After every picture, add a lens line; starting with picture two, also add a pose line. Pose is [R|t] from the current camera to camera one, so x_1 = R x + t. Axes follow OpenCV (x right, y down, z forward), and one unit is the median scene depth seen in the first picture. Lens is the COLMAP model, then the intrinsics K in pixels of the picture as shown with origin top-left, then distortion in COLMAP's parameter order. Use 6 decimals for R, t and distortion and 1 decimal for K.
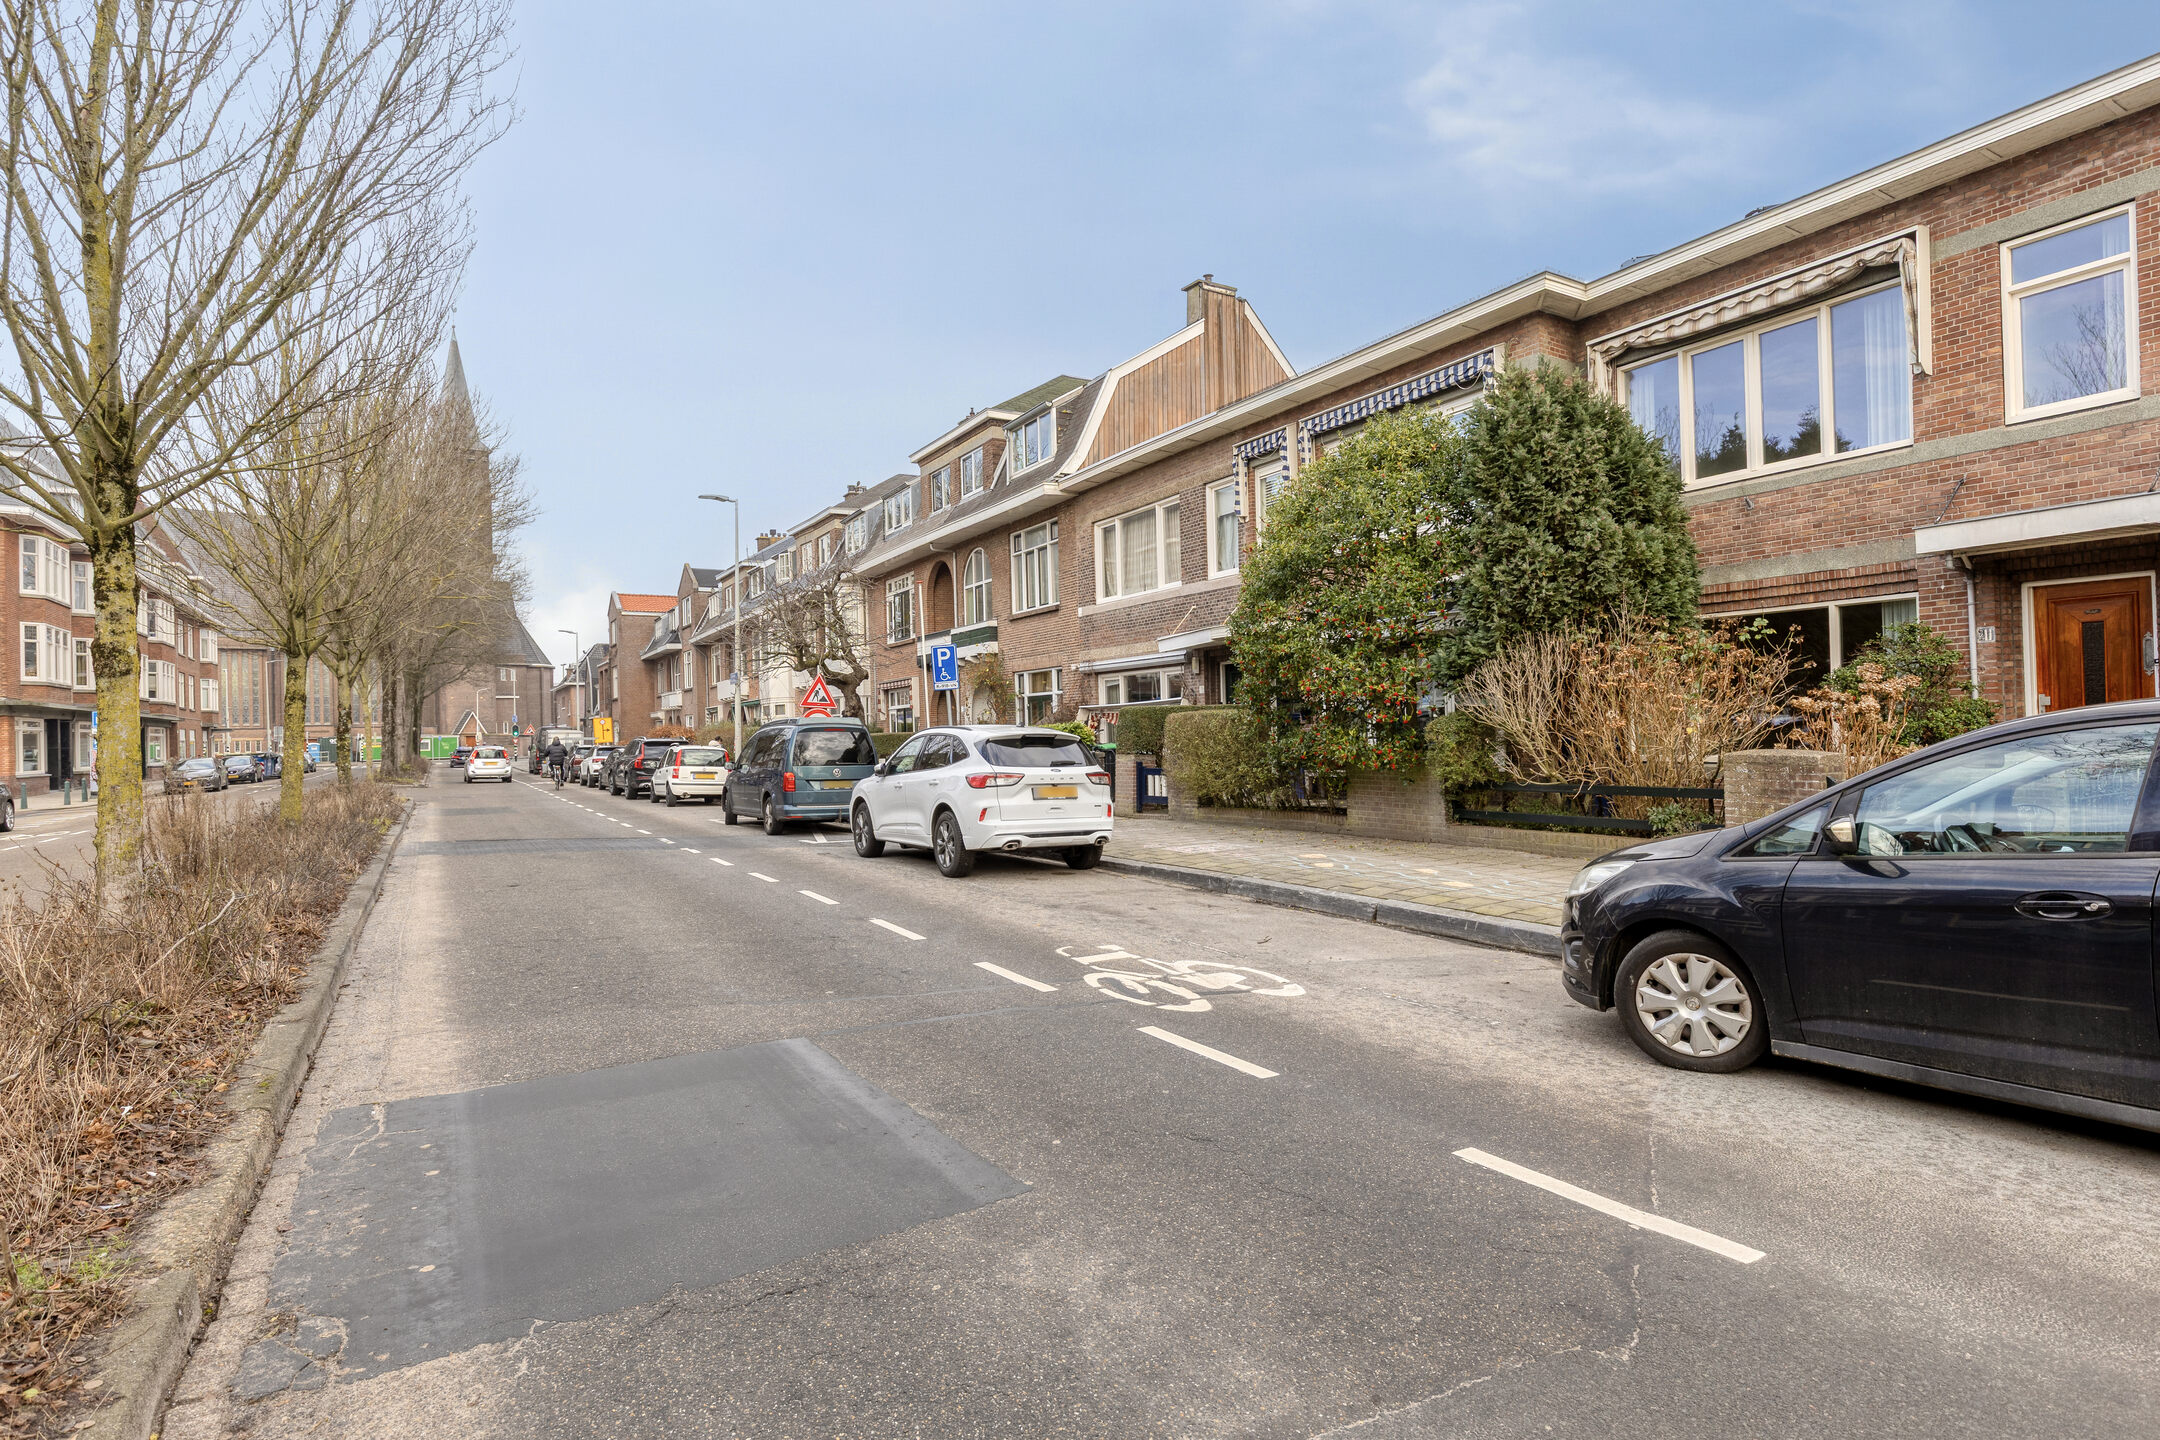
lens RADIAL K [[1092.8, 0, 1069.0], [0, 1092.8, 723.4], [0, 0, 1]] dist [0.000201, 0.000746]
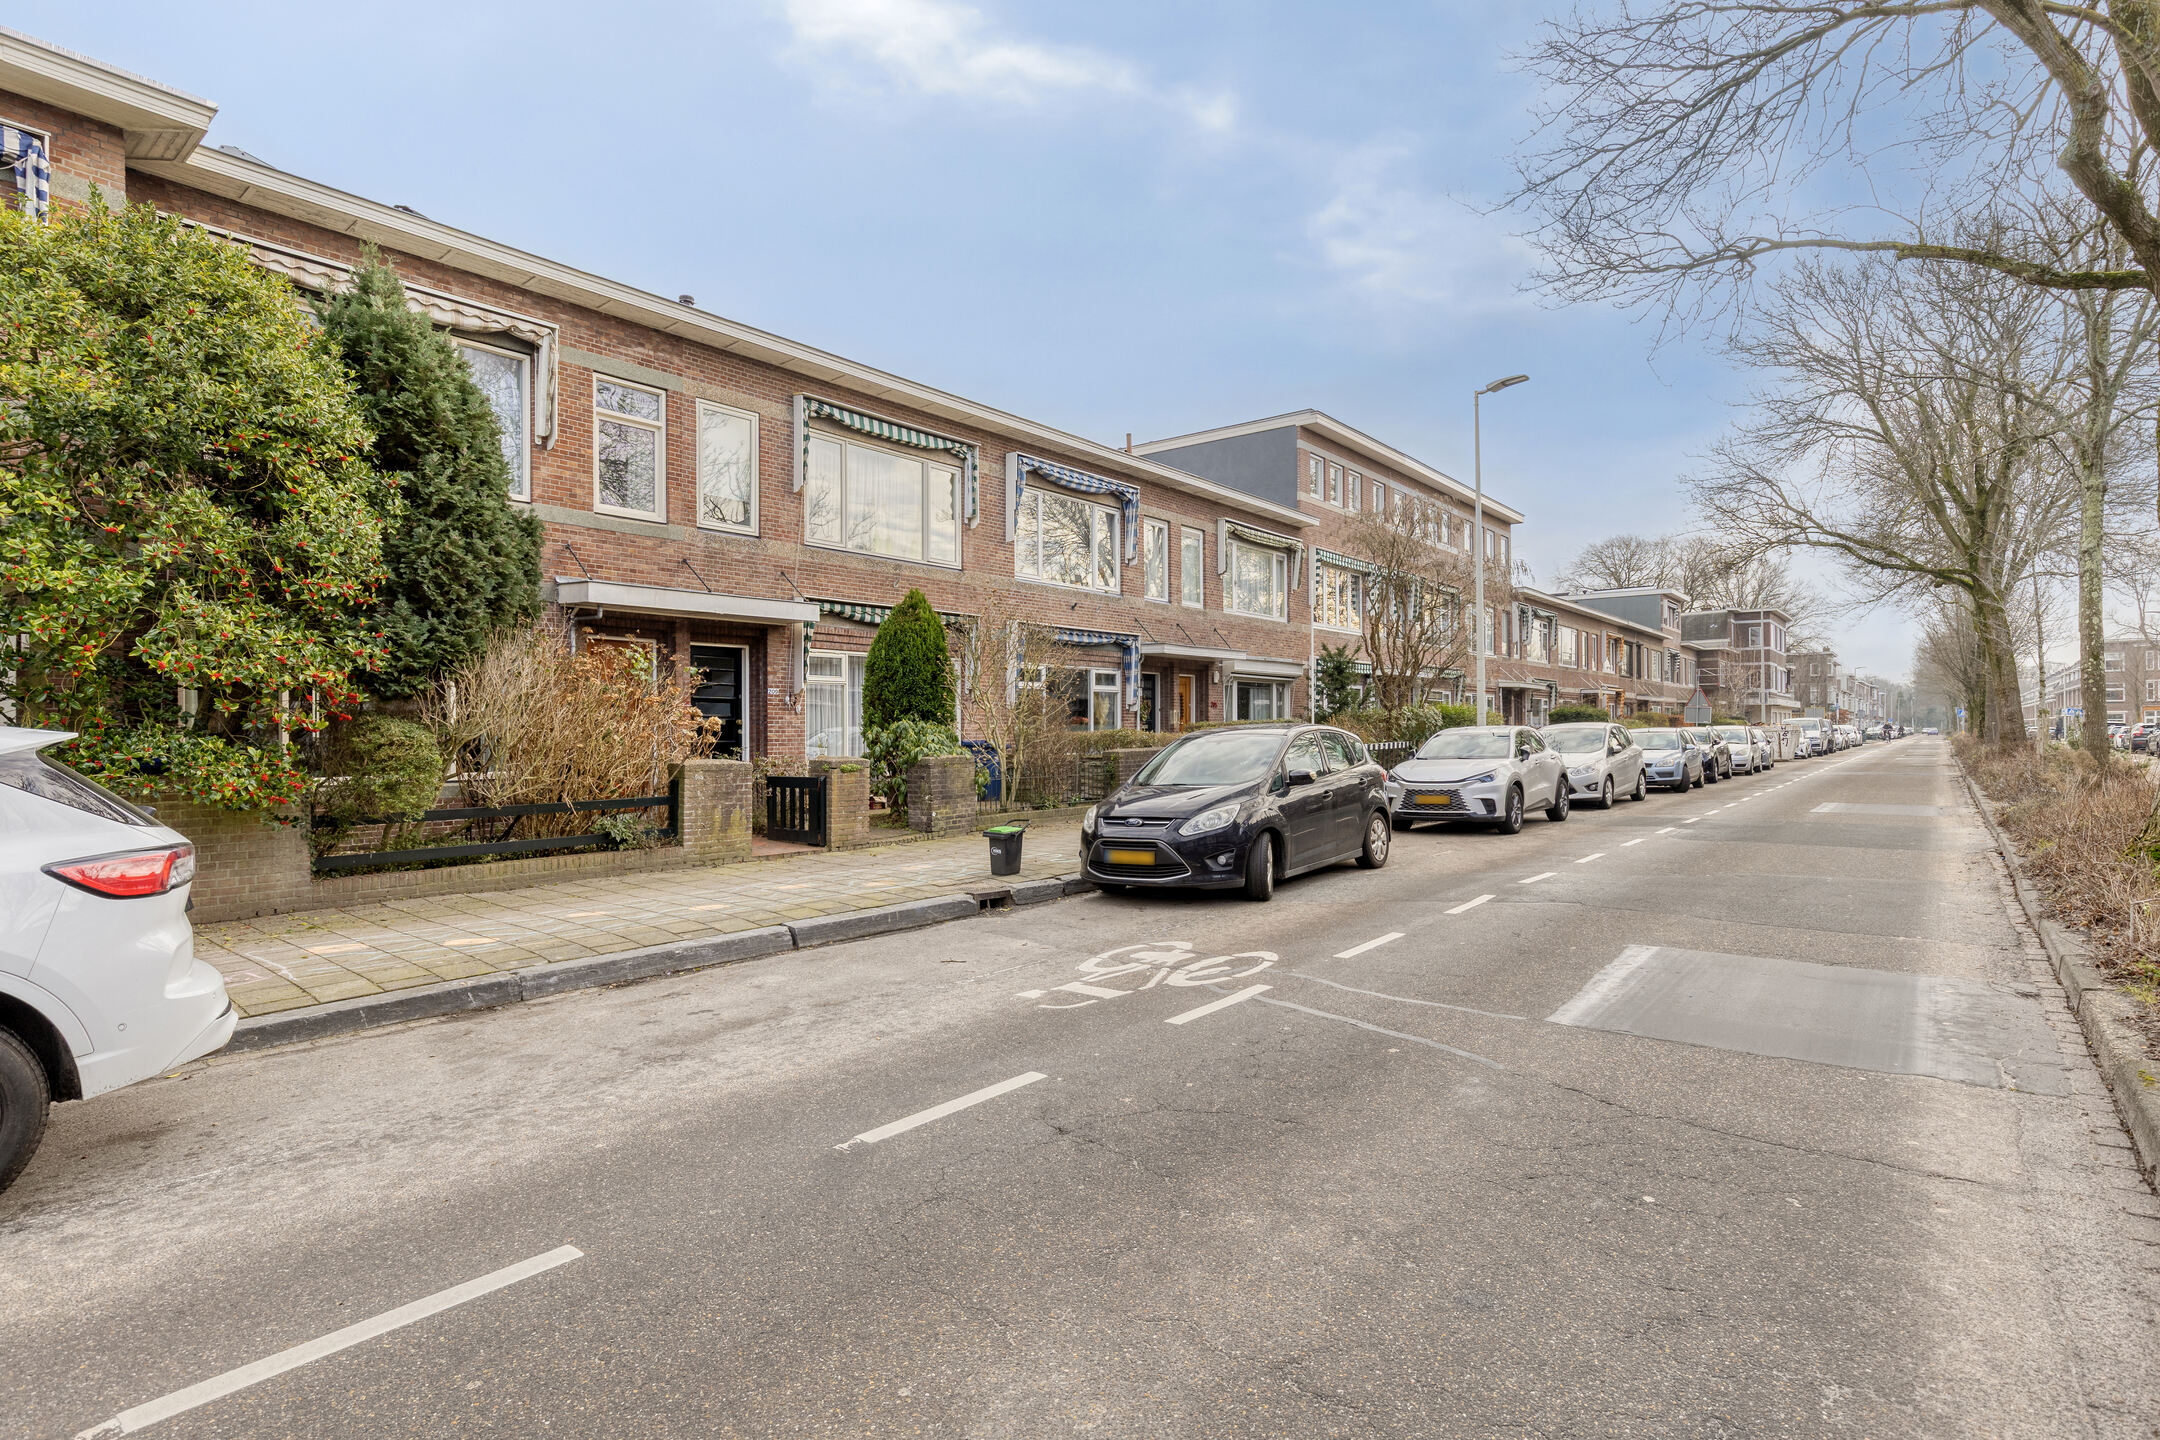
lens RADIAL K [[1092.8, 0, 1069.0], [0, 1092.8, 723.4], [0, 0, 1]] dist [0.000201, 0.000746]
pose [[-0.362607, 0.029673, 0.931470, -0.569792], [0.007784, 0.999555, -0.028812, 0.020535], [-0.931910, -0.003197, -0.362677, 0.981700]]
